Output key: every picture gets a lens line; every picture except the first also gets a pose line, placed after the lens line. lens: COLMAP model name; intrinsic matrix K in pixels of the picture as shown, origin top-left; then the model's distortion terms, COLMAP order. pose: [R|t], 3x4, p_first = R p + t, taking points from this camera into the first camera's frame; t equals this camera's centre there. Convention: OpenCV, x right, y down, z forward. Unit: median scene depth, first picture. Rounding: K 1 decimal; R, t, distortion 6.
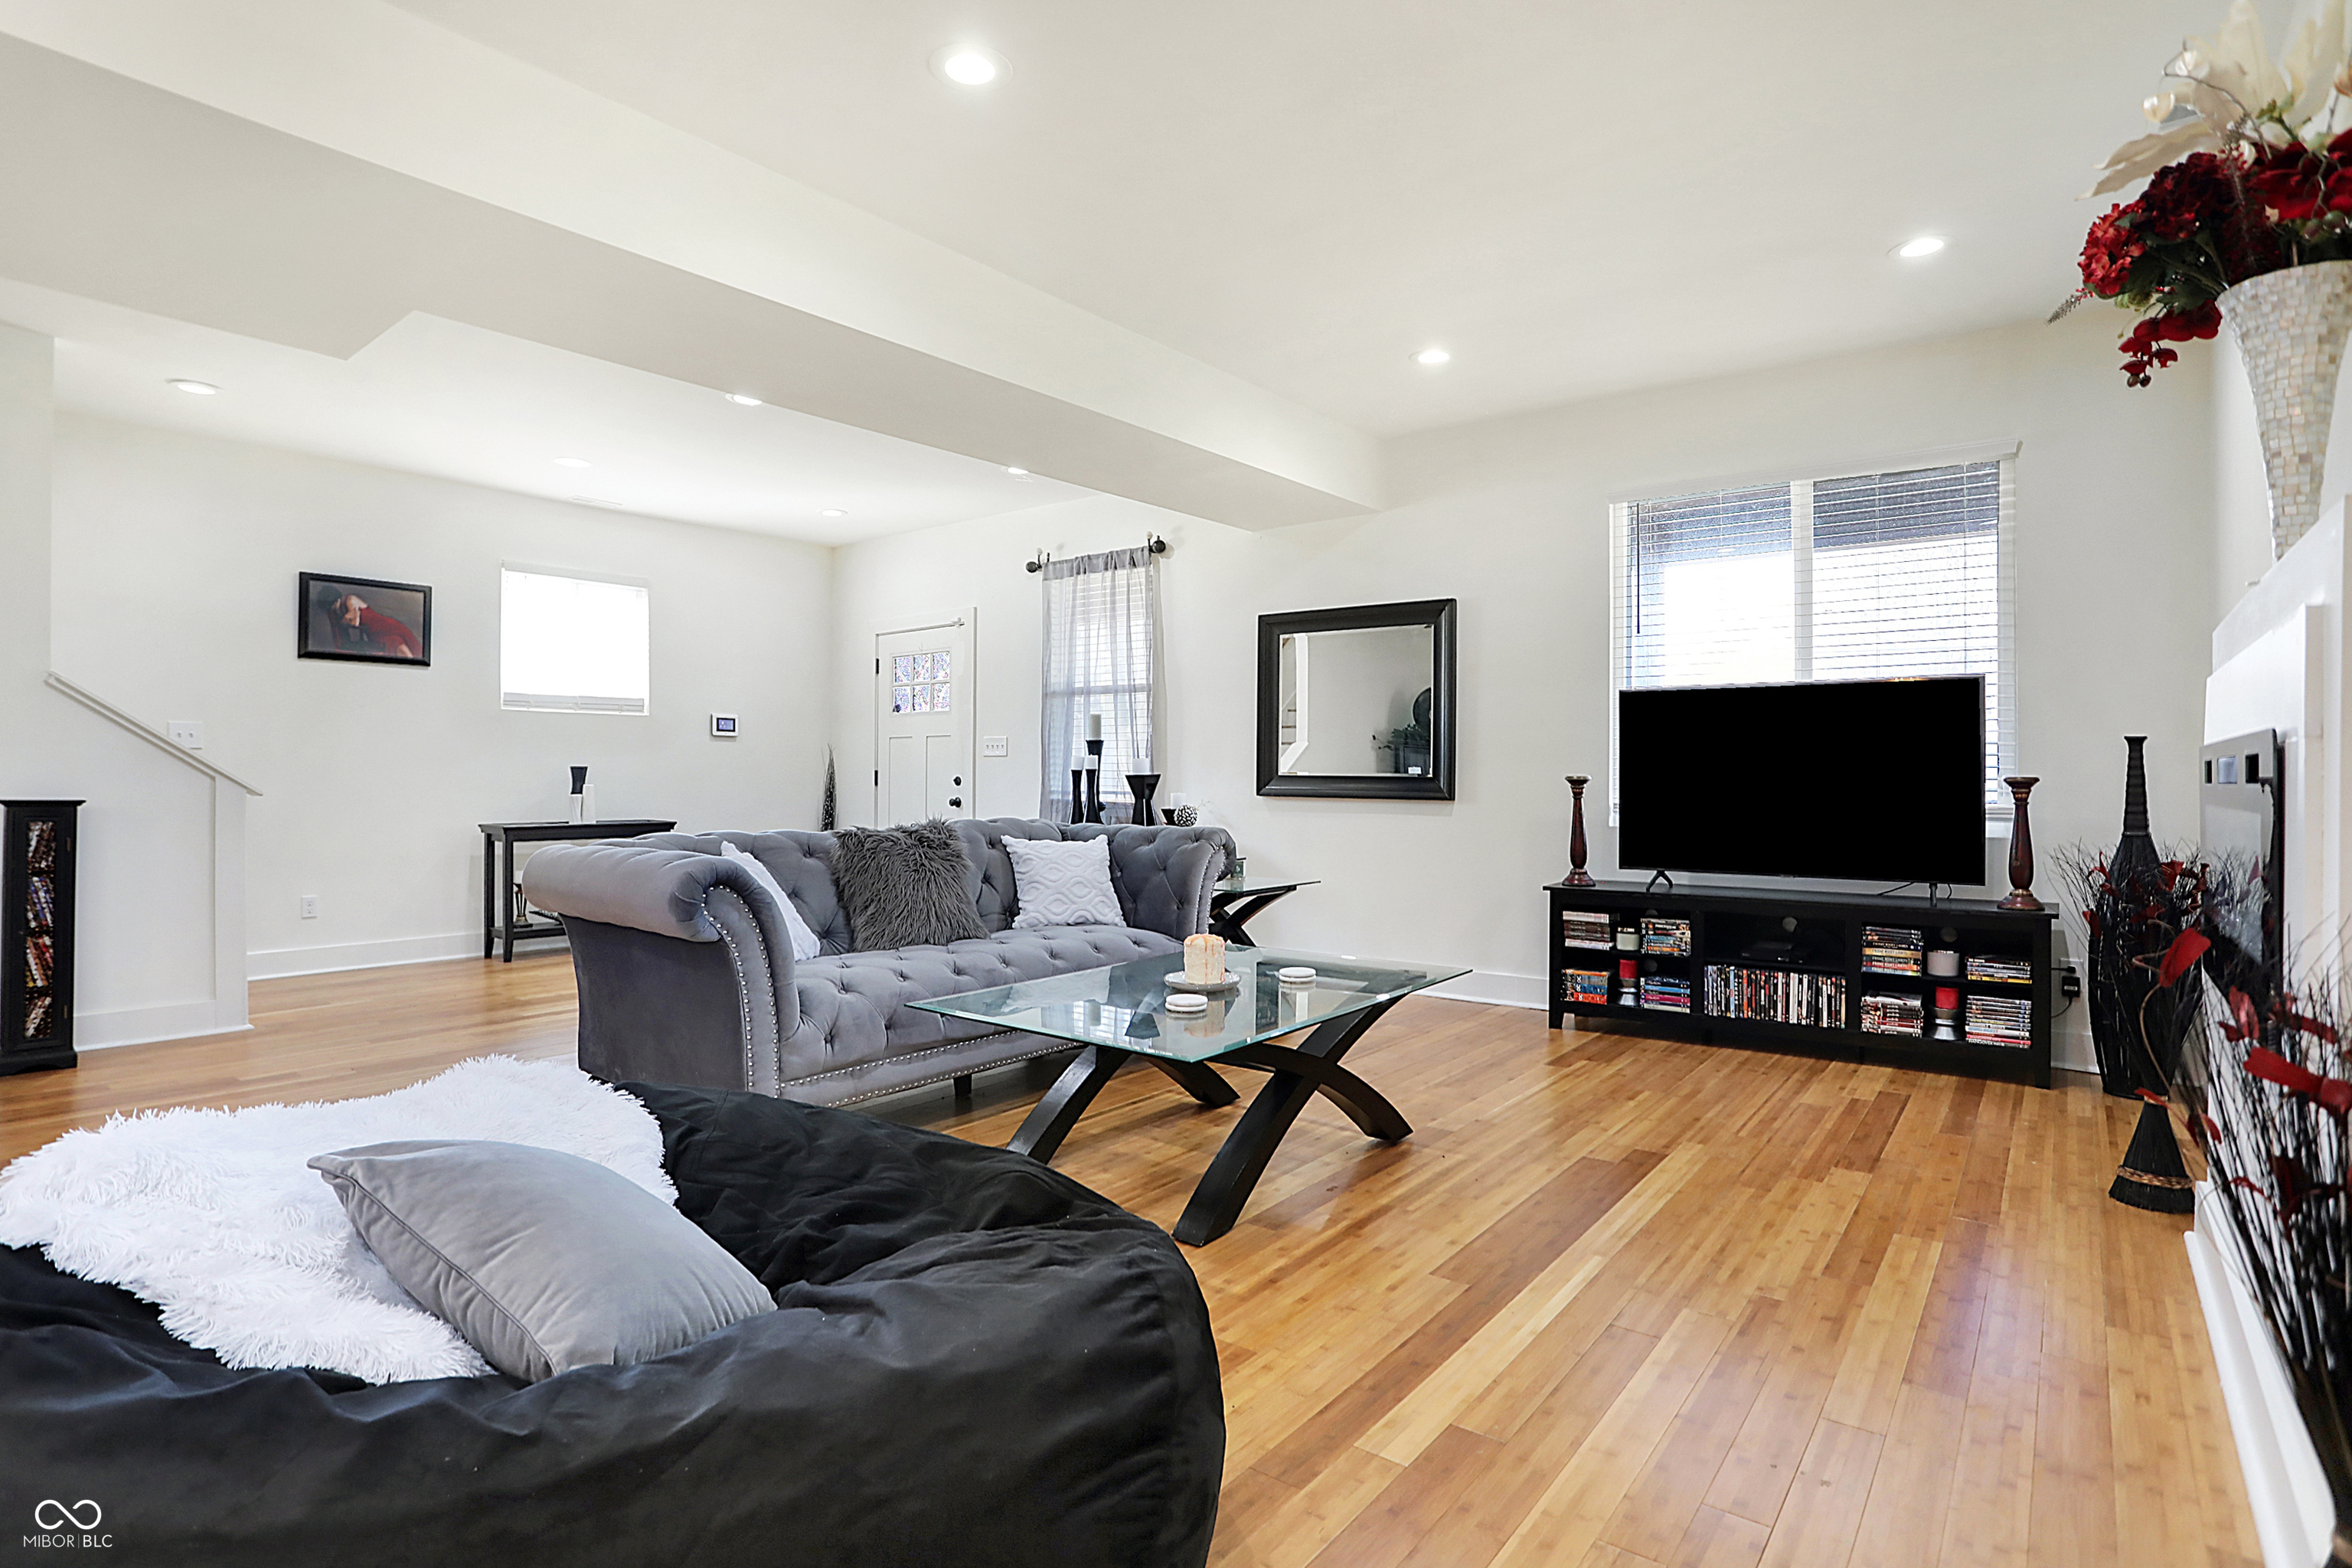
lens RADIAL K [[1152.1, 0, 1120.4], [0, 1152.1, 777.2], [0, 0, 1]] dist [-0.002834, 0.000138]
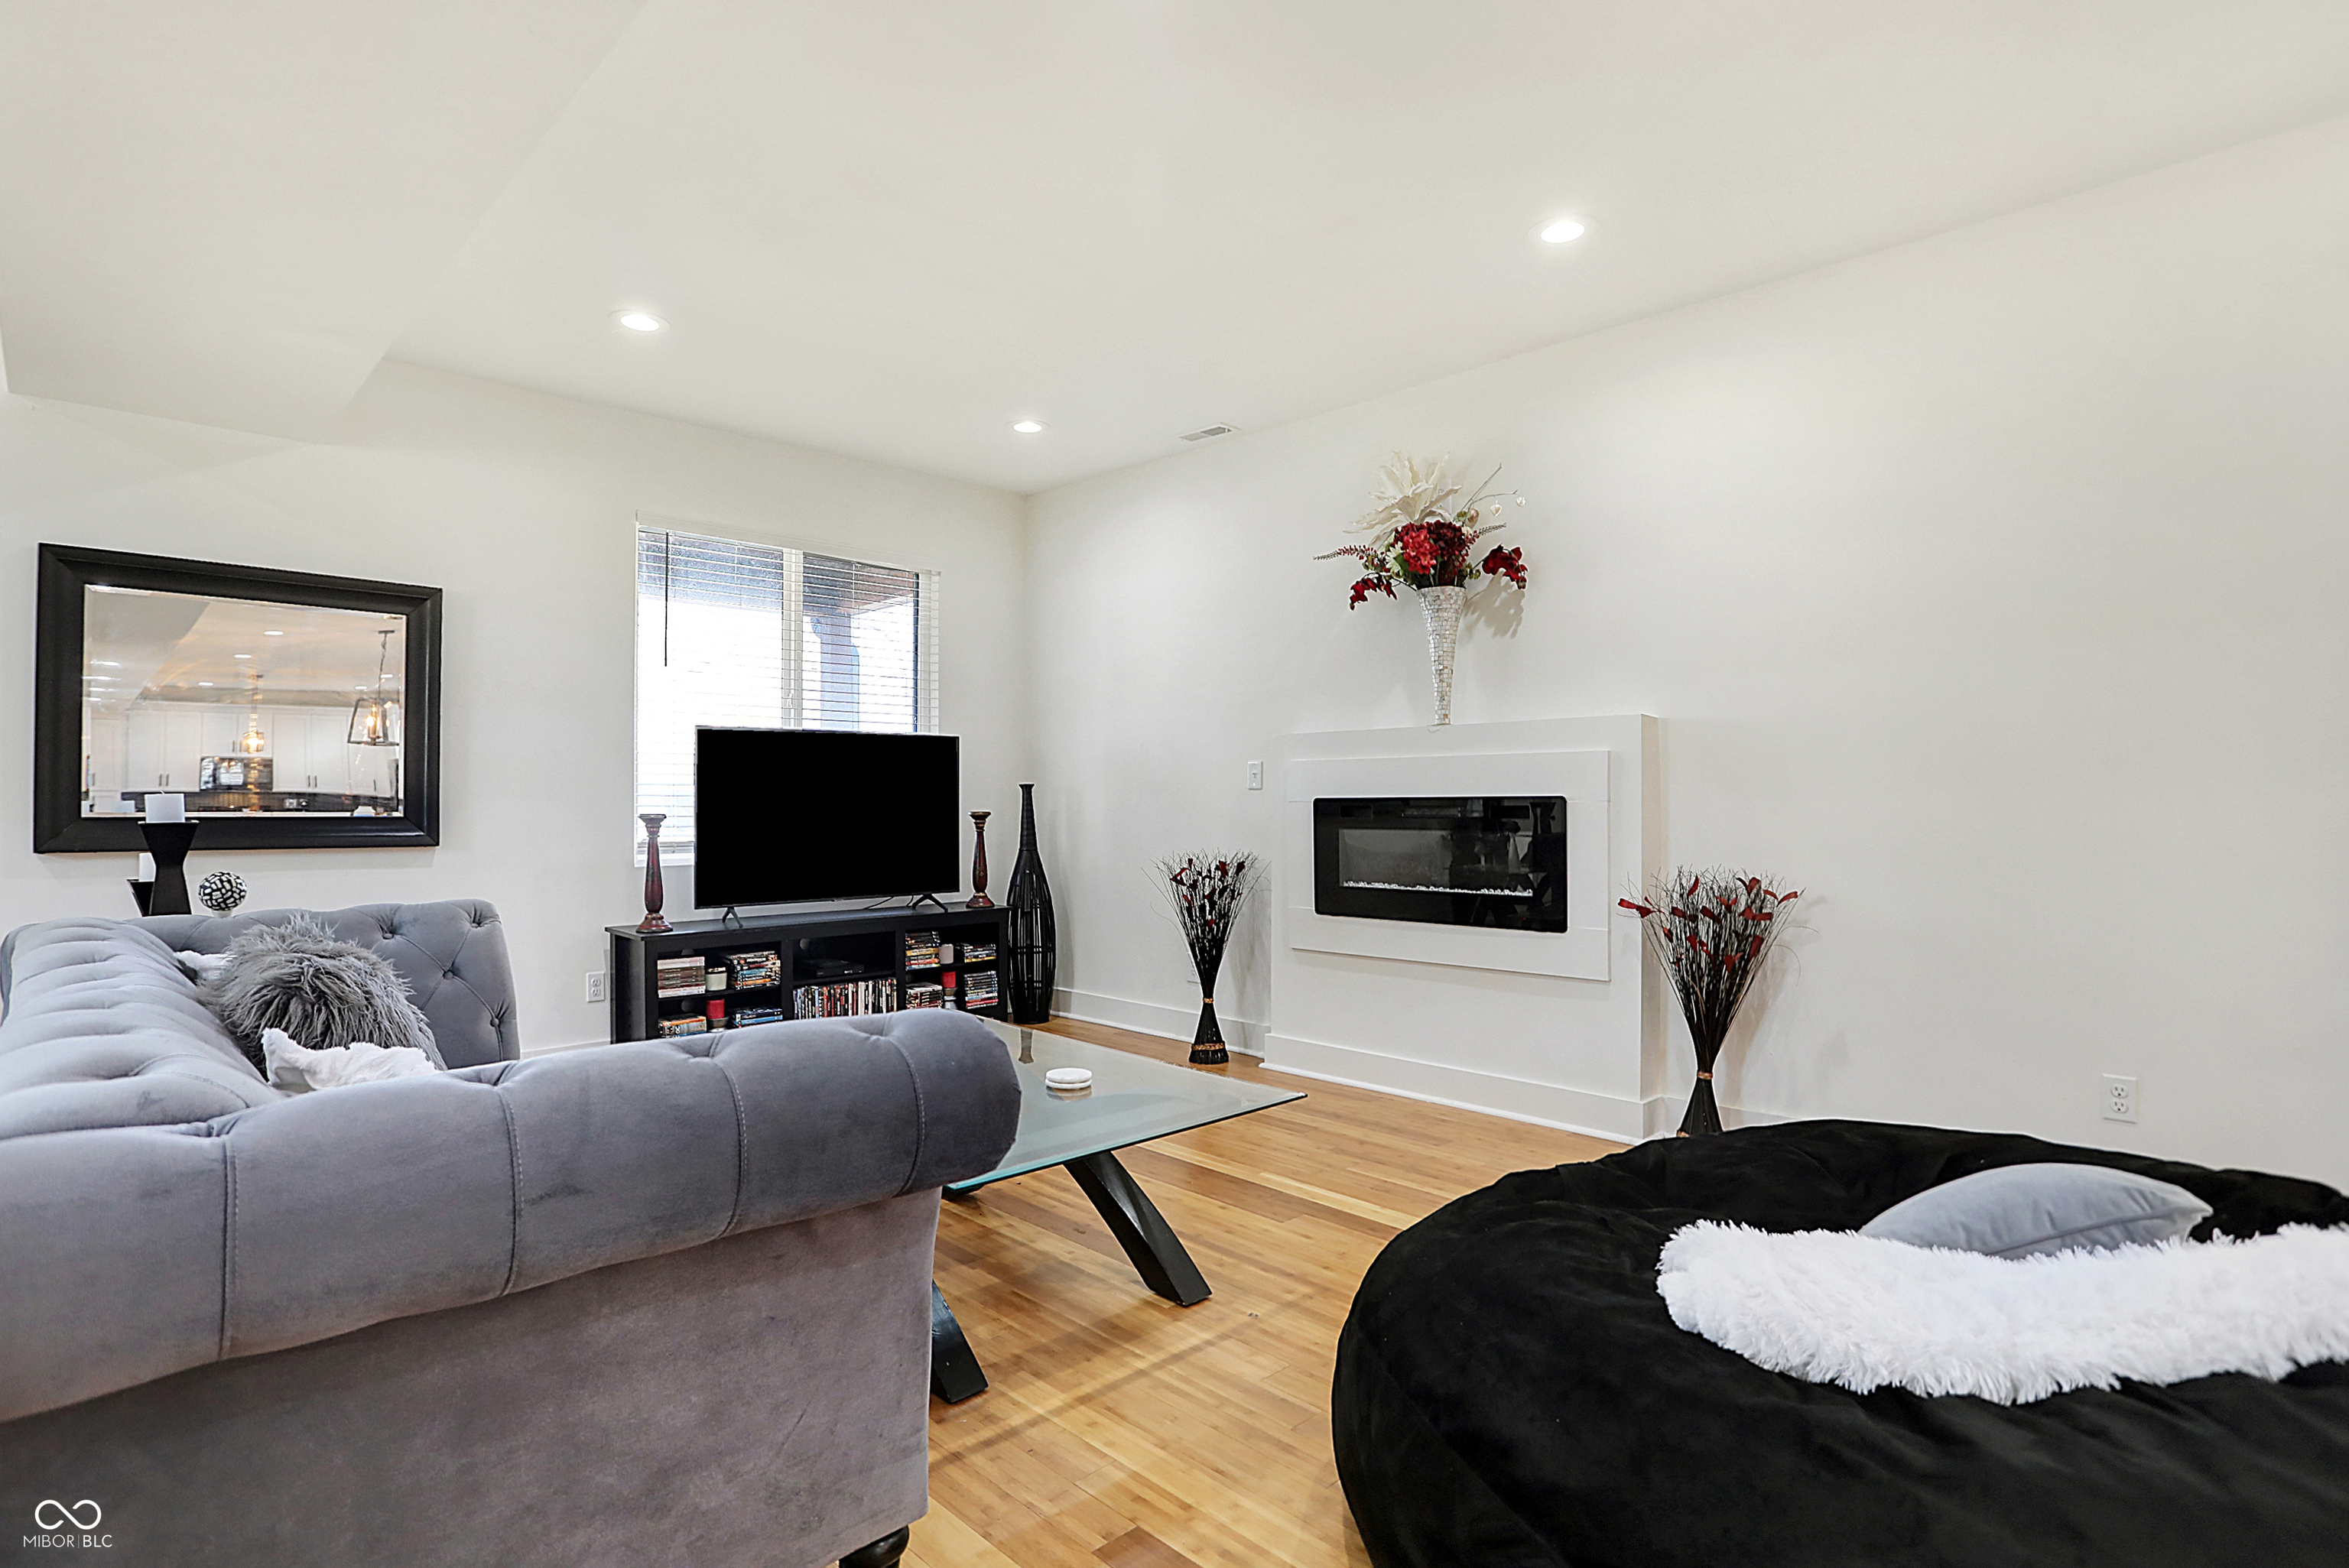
lens RADIAL K [[1186.7, 0, 1185.9], [0, 1186.7, 776.5], [0, 0, 1]] dist [-0.081184, 0.036028]
pose [[0.121889, 0.019544, 0.992351, -0.513397], [0.004488, 0.999785, -0.020242, -0.010533], [-0.992534, 0.006921, 0.121776, 0.486455]]
